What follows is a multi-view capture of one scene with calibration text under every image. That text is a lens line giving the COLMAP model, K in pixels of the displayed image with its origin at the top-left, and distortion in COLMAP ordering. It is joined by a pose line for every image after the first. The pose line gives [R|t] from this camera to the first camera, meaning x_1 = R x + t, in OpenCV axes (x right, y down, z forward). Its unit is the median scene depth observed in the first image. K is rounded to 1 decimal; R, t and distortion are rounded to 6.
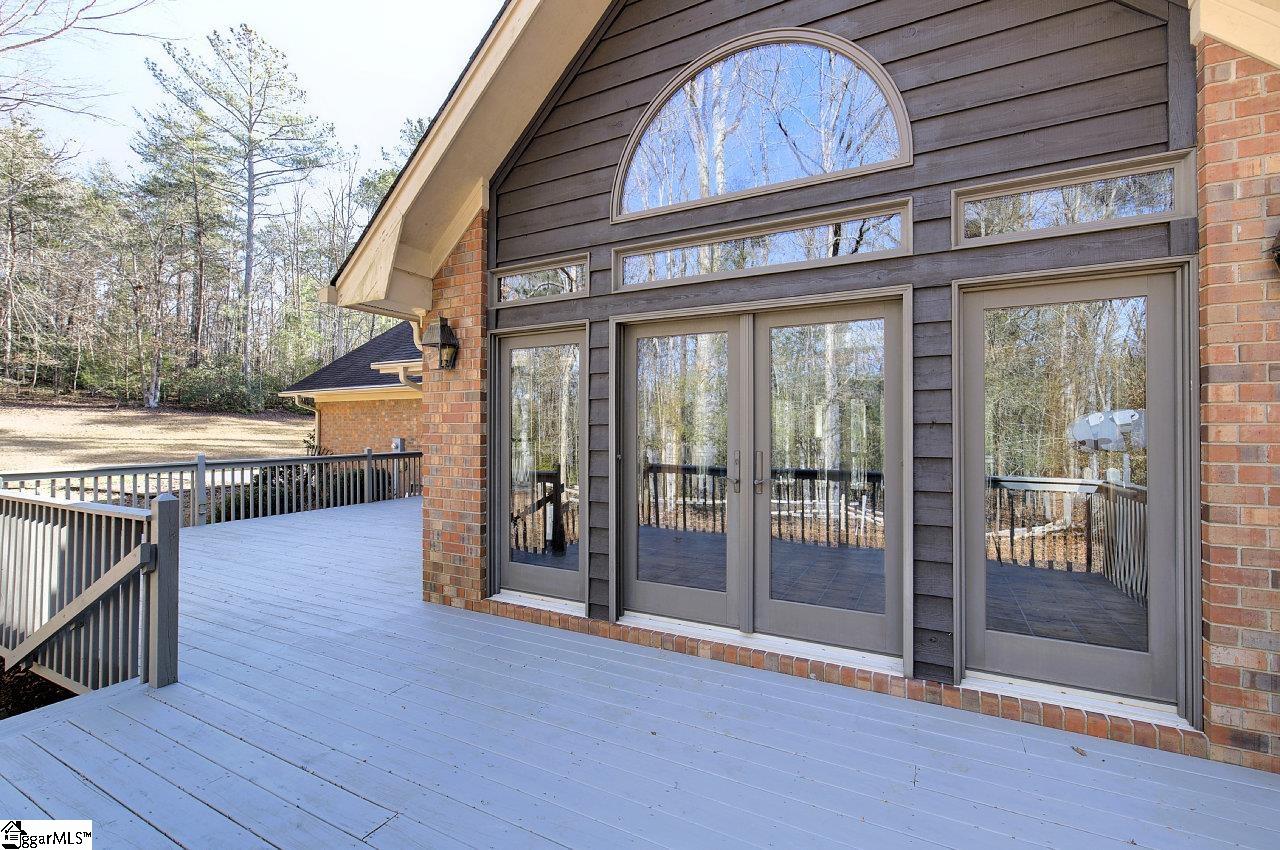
lens RADIAL K [[564.8, 0, 638.4], [0, 564.8, 409.5], [0, 0, 1]] dist [-0.000854, -0.000026]
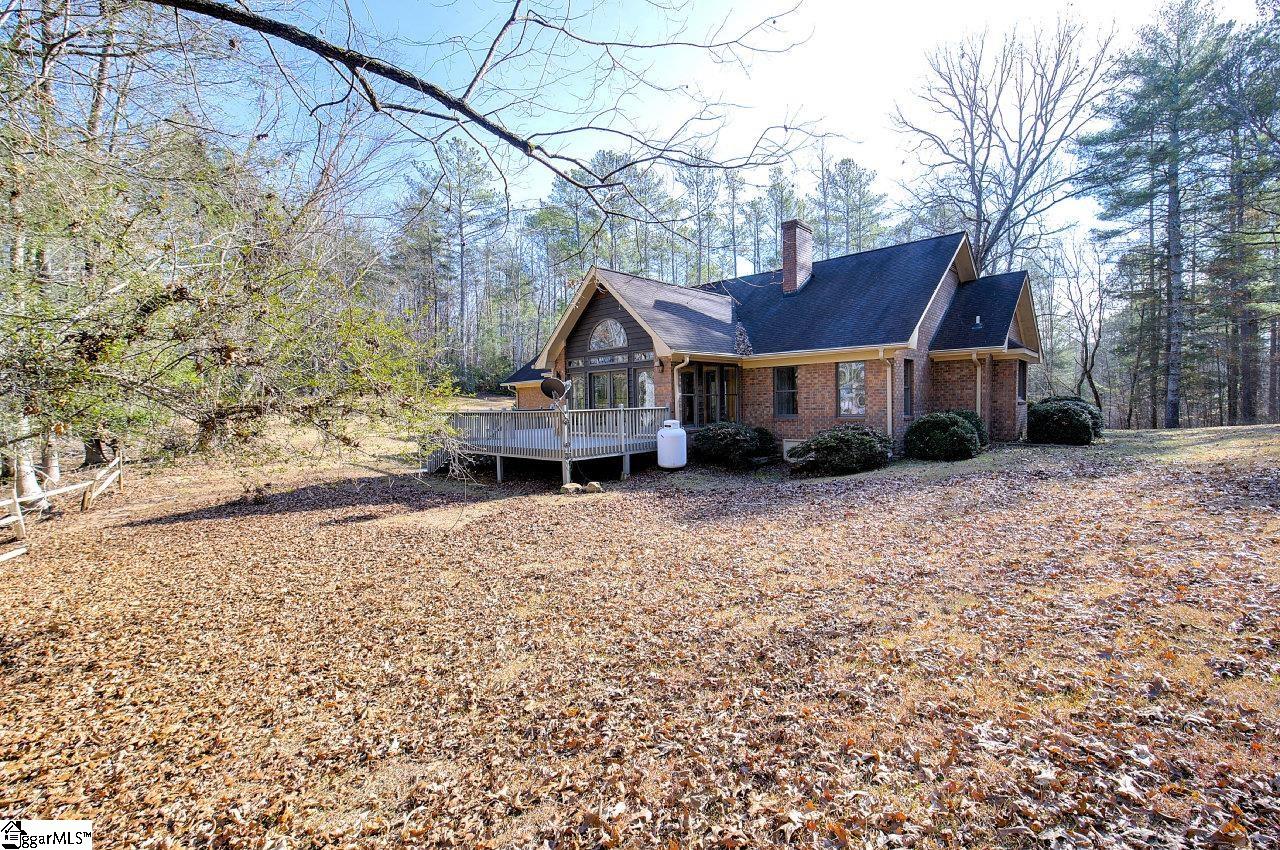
lens RADIAL K [[564.8, 0, 638.4], [0, 564.8, 409.5], [0, 0, 1]] dist [-0.000854, -0.000026]
pose [[0.963988, -0.016428, -0.265437, 1.430525], [0.026950, 0.998987, 0.036044, 0.009182], [0.264576, -0.041900, 0.963454, -3.109791]]
